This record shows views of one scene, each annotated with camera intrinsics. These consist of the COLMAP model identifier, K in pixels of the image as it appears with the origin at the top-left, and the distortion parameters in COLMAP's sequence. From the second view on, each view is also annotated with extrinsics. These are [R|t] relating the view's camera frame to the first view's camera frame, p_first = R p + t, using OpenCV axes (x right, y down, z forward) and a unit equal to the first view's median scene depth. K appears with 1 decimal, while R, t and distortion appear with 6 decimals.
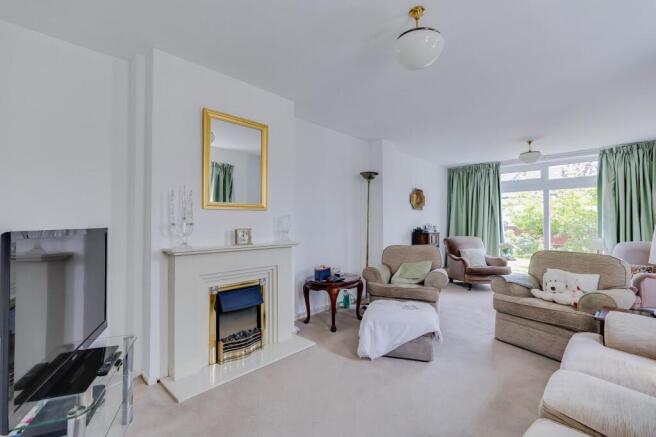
lens RADIAL K [[452.9, 0, 328.0], [0, 452.9, 218.5], [0, 0, 1]] dist [-0.002478, -0.001999]
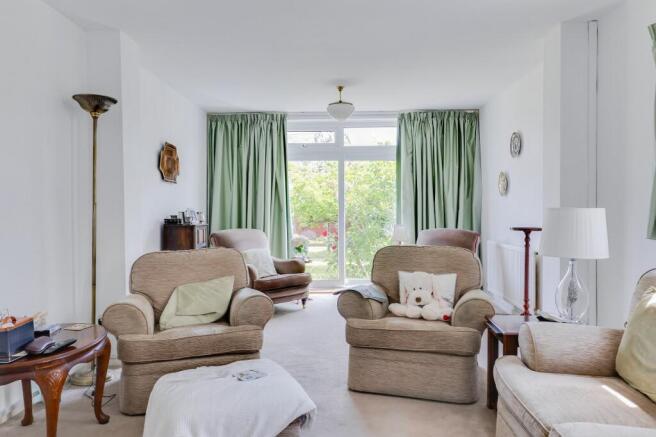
lens RADIAL K [[534.4, 0, 328.0], [0, 534.4, 218.5], [0, 0, 1]] dist [0.007943, 0.000801]
pose [[0.627503, -0.018453, 0.778396, -0.190318], [-0.003010, 0.999654, 0.026125, 0.006561], [-0.778609, -0.018737, 0.627230, 0.484694]]
